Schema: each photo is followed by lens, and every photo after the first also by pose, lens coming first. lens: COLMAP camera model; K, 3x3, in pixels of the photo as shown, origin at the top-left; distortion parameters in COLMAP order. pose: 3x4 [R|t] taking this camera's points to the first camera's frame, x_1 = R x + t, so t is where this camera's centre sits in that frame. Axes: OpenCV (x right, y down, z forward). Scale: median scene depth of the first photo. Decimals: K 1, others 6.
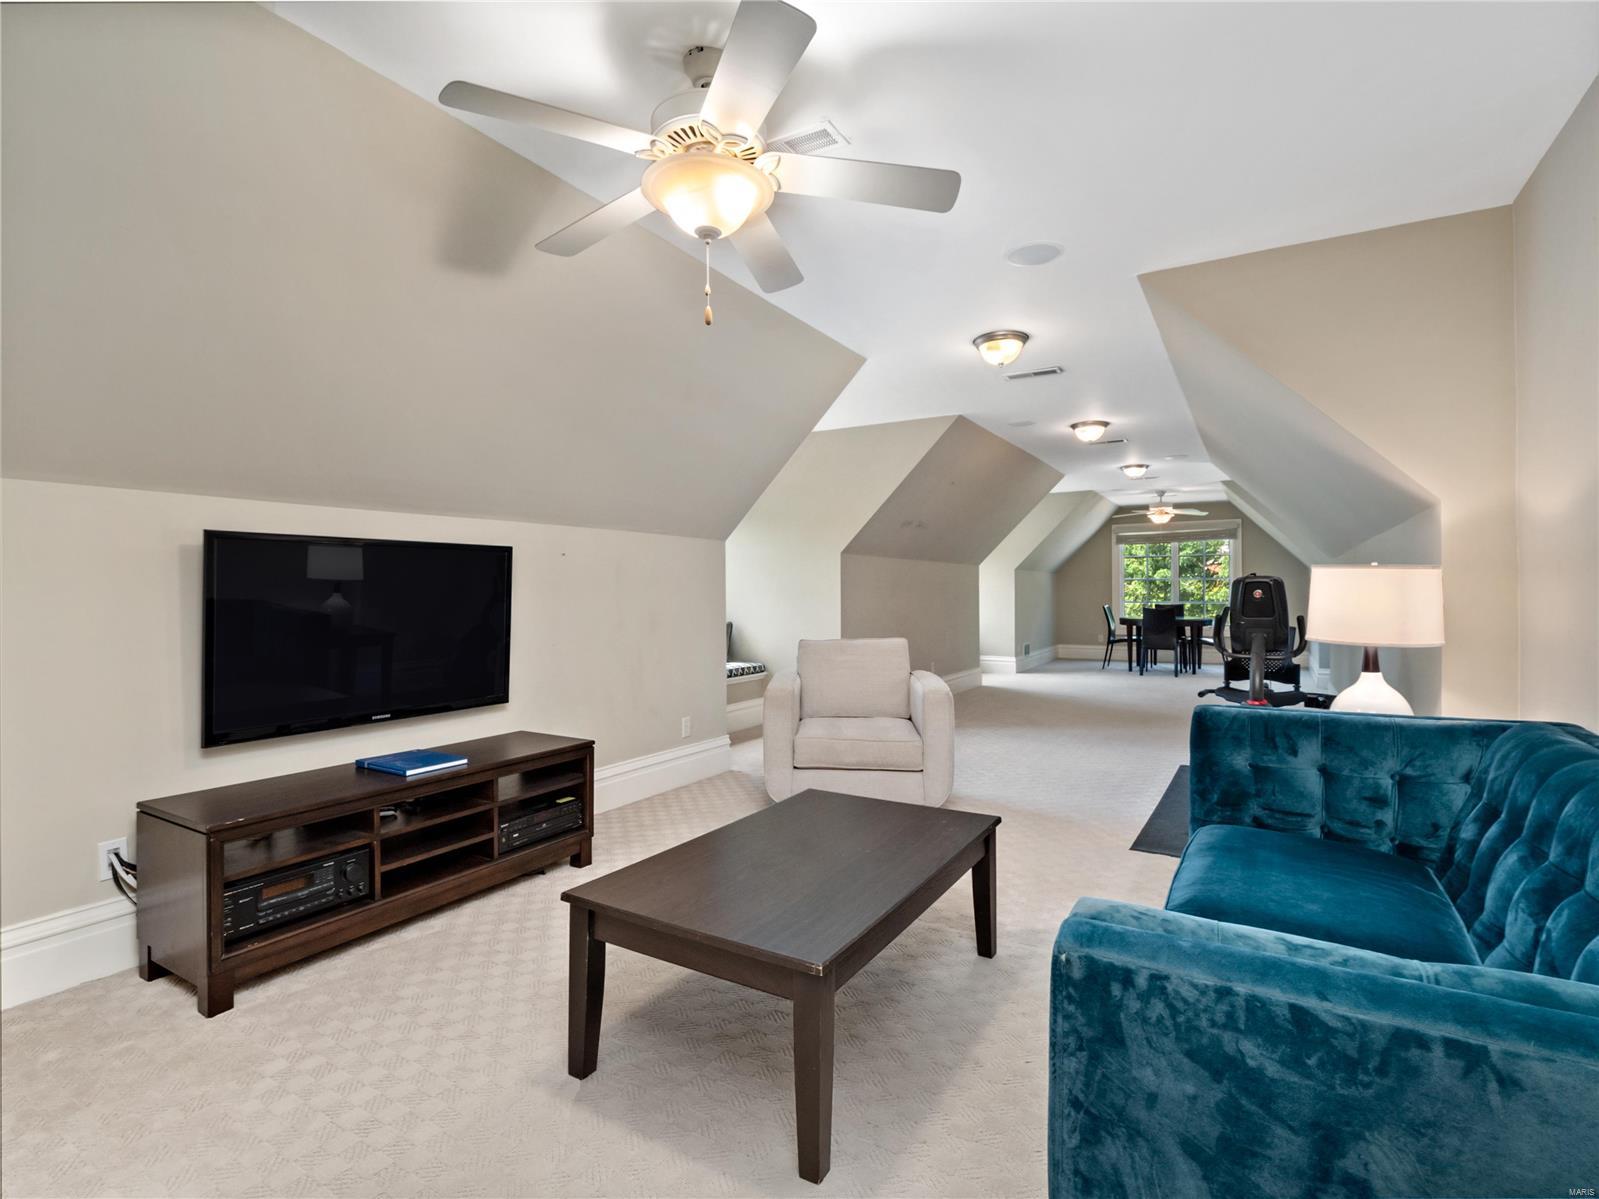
lens RADIAL K [[790.4, 0, 802.3], [0, 790.4, 593.1], [0, 0, 1]] dist [-0.005228, -0.000657]
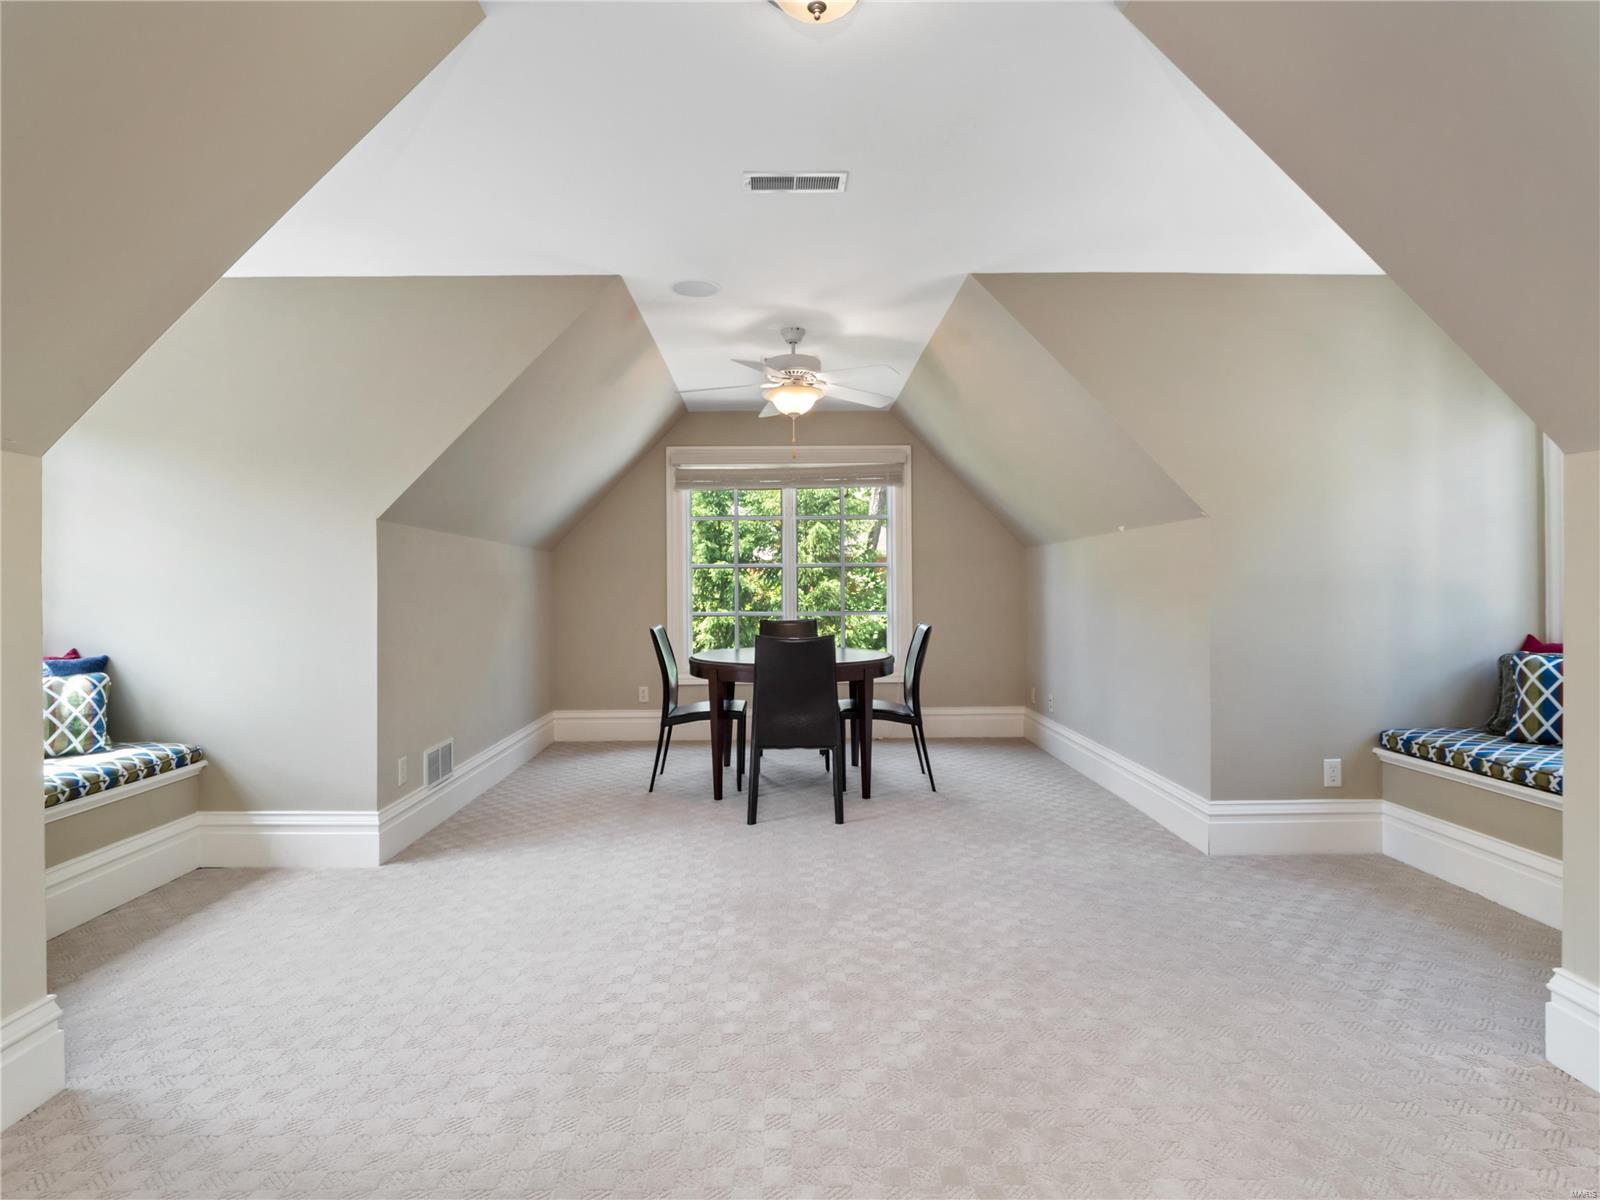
lens RADIAL K [[837.8, 0, 800.9], [0, 837.8, 594.6], [0, 0, 1]] dist [0.001657, 0.000108]
pose [[0.853018, -0.006639, 0.521839, 0.221388], [0.005272, 0.999978, 0.004104, -0.001778], [-0.521854, -0.000750, 0.853034, 0.589371]]
